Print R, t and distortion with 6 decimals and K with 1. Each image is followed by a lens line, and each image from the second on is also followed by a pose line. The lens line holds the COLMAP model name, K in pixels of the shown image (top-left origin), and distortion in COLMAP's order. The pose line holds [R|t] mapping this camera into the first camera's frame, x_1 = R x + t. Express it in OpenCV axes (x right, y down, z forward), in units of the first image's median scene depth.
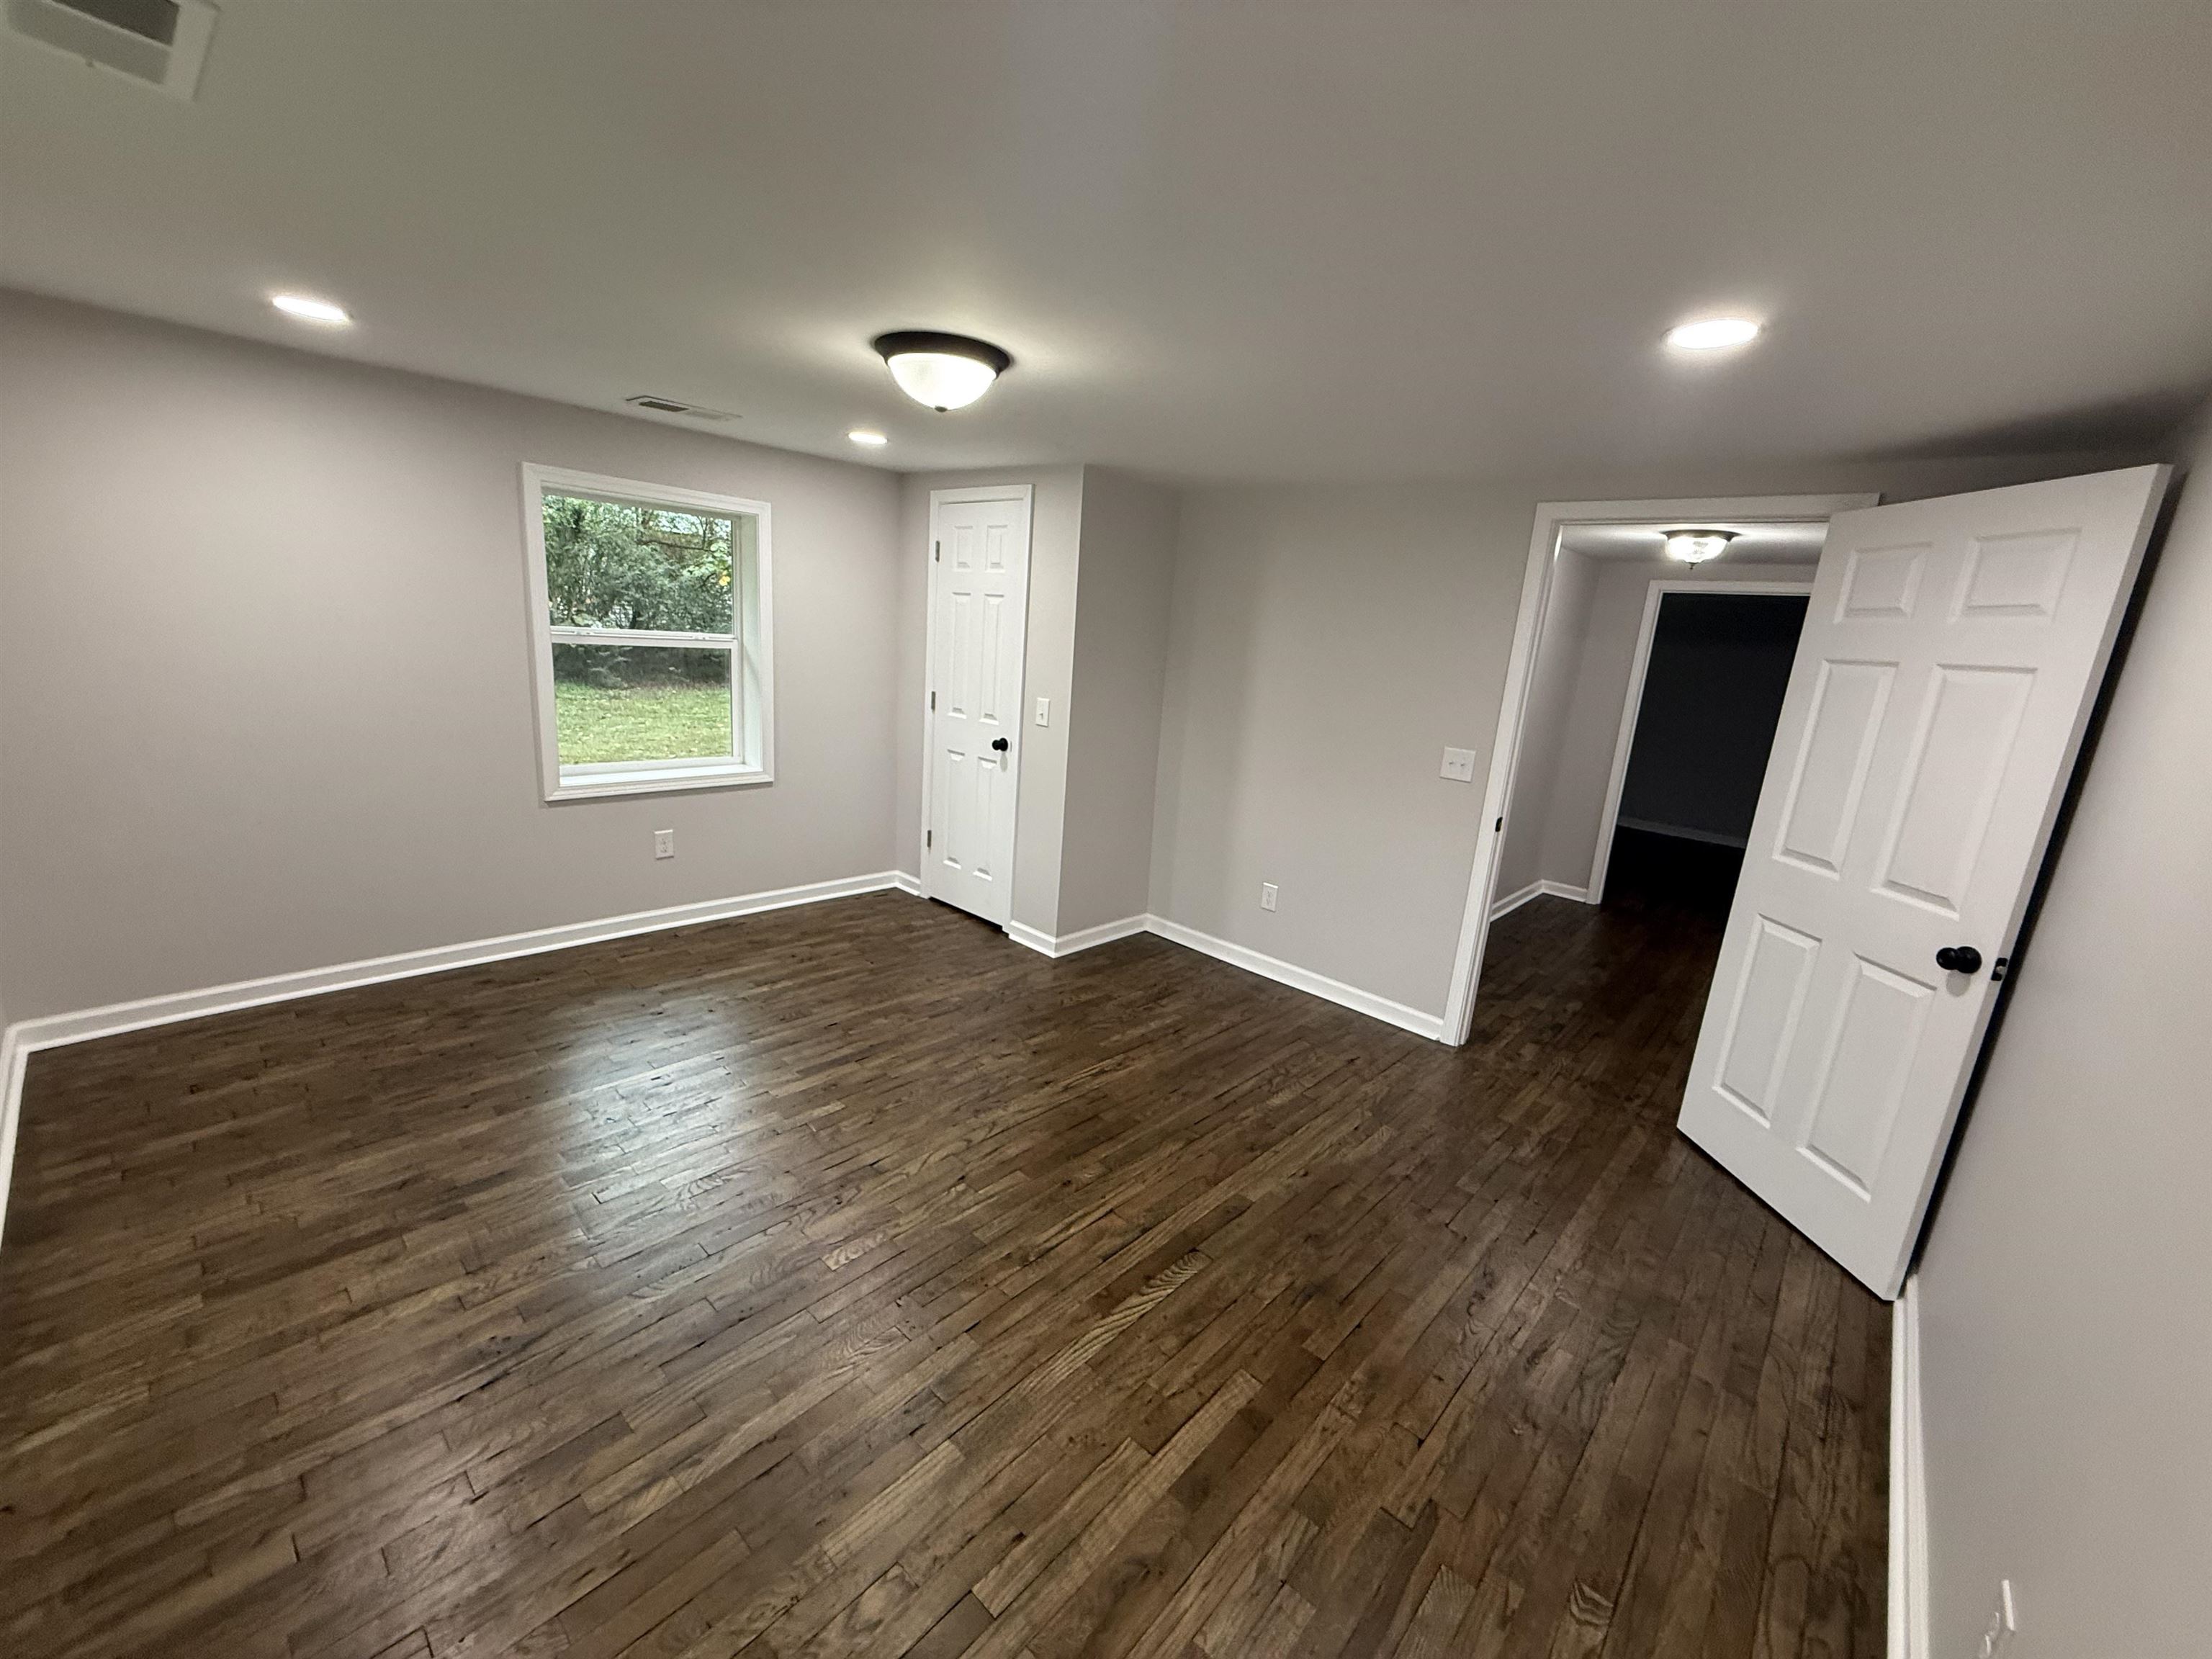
lens RADIAL K [[875.3, 0, 1099.7], [0, 875.3, 831.1], [0, 0, 1]] dist [0.000500, 0.000099]
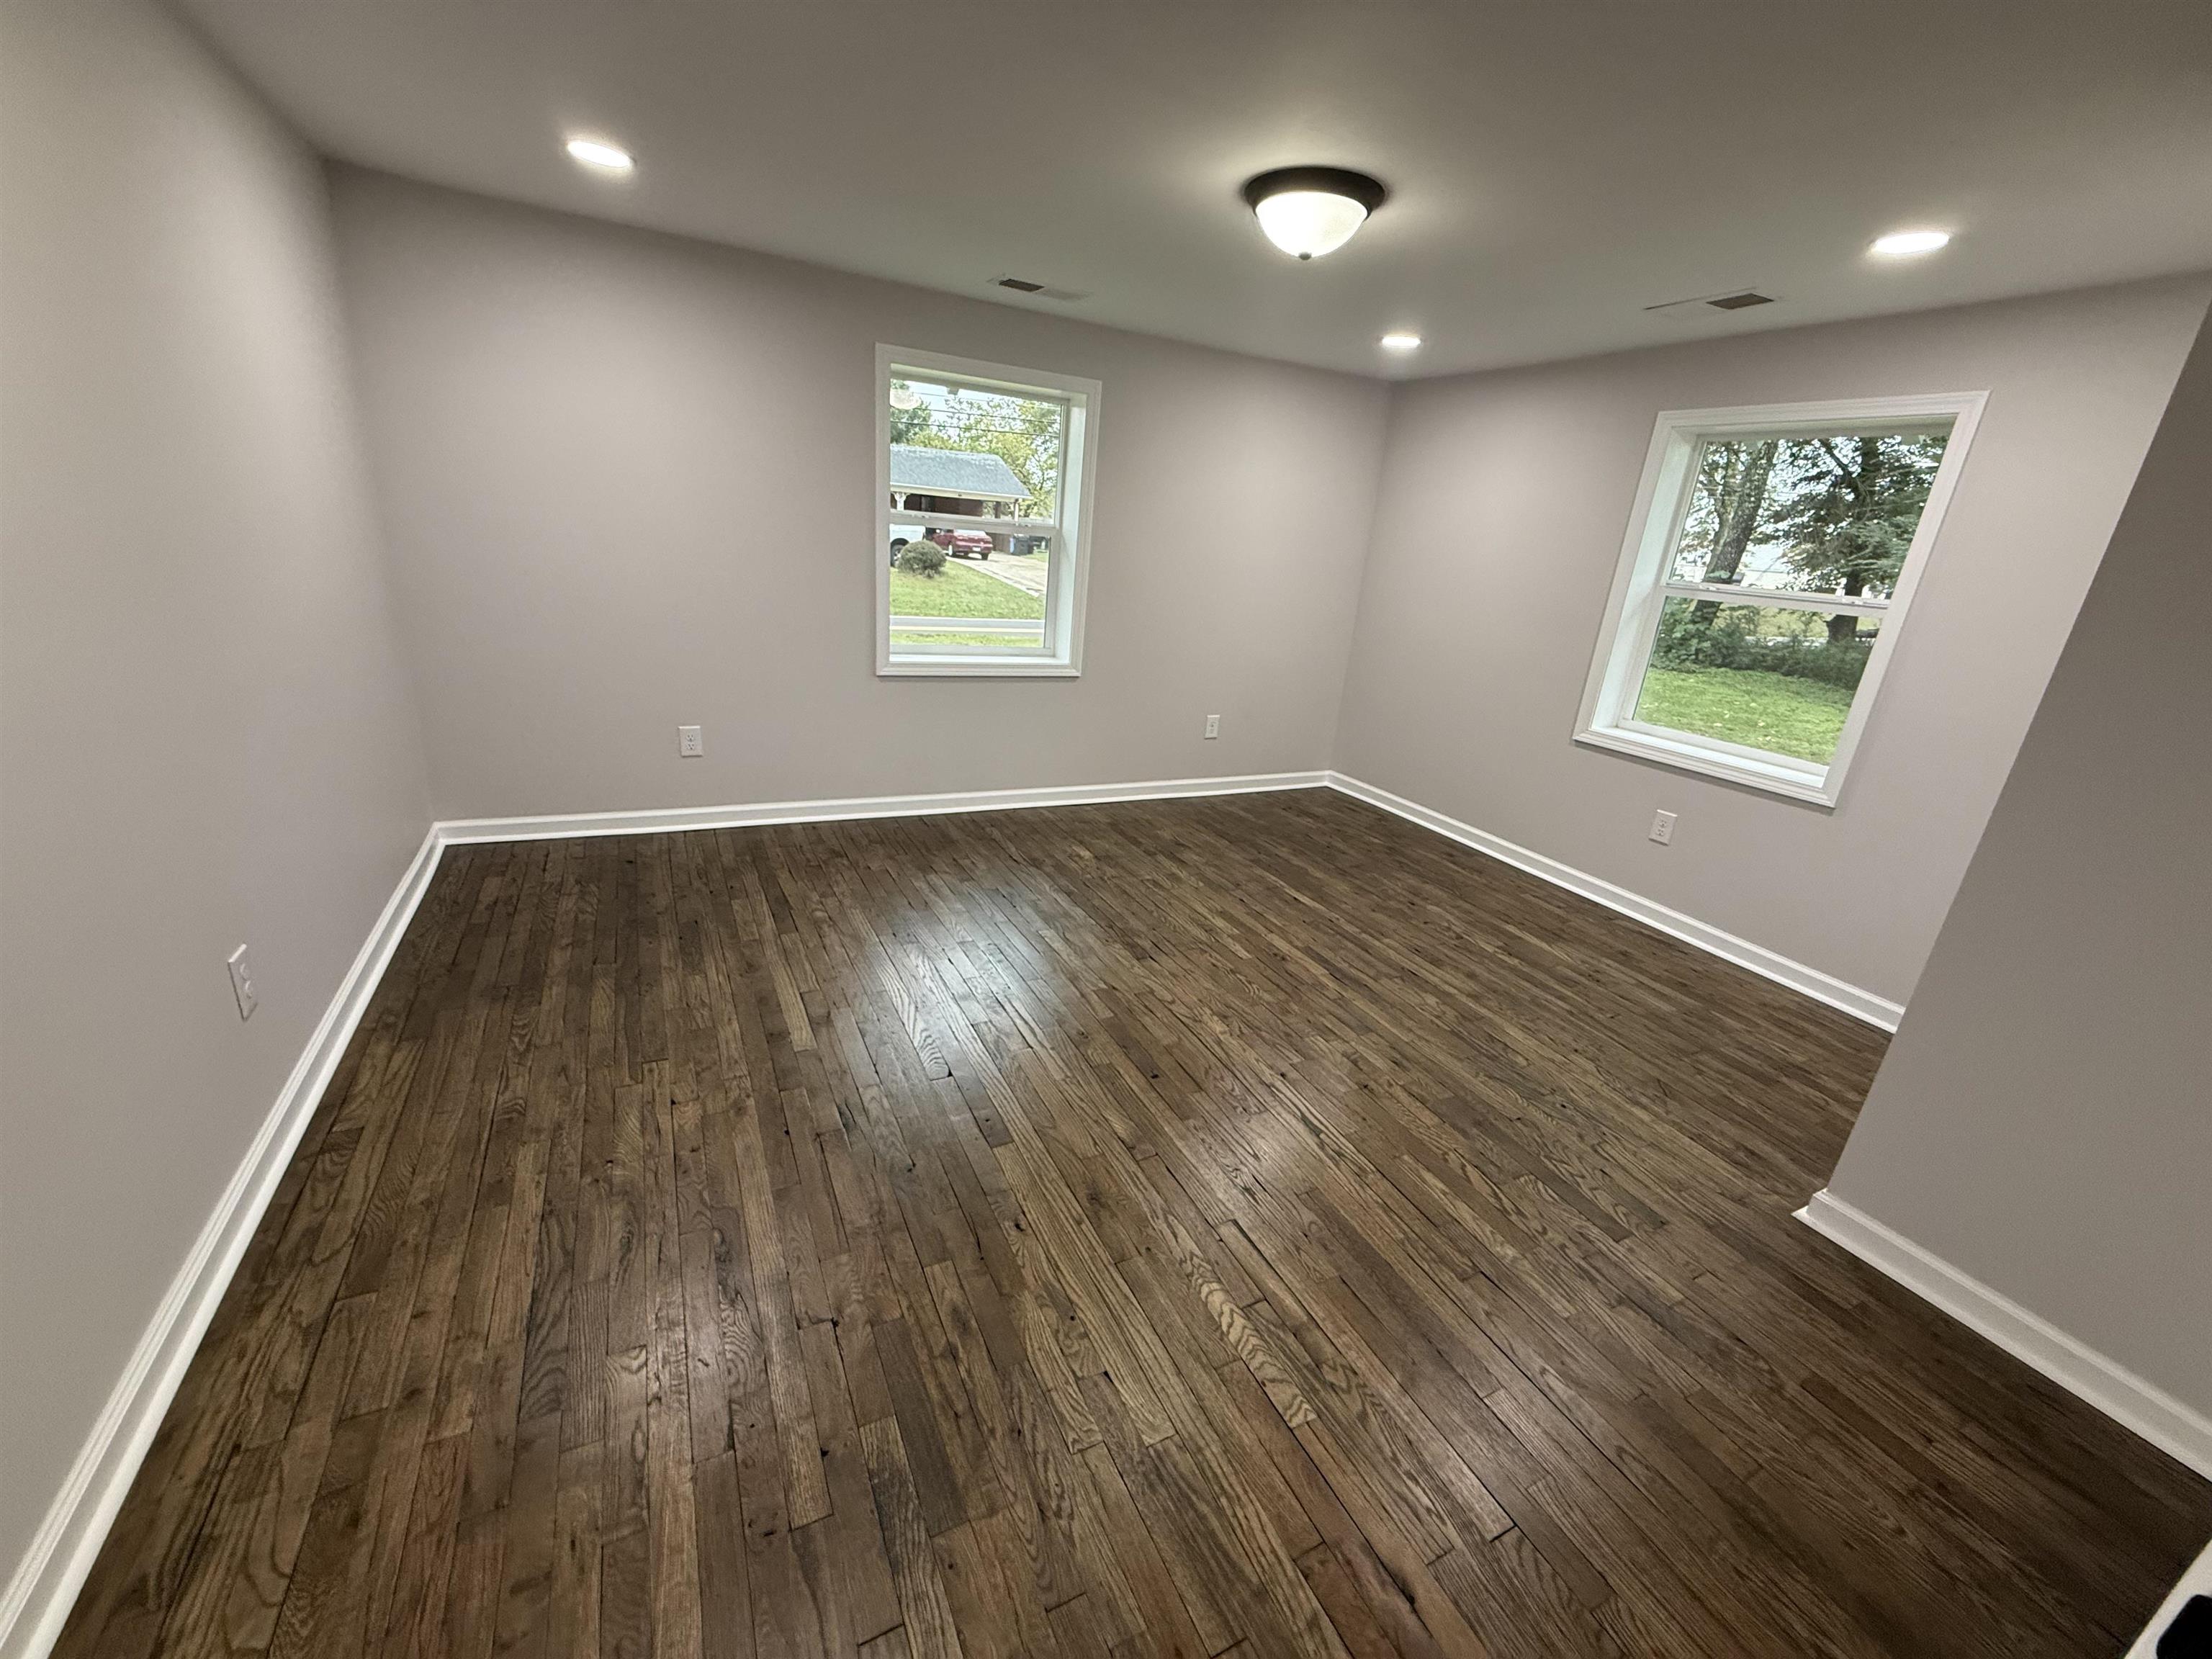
lens RADIAL K [[875.3, 0, 1099.7], [0, 875.3, 831.1], [0, 0, 1]] dist [0.000500, 0.000099]
pose [[-0.347475, 0.207751, -0.914385, 0.728603], [-0.319509, 0.890560, 0.323754, -0.122760], [0.881576, 0.404651, -0.243069, 1.023885]]
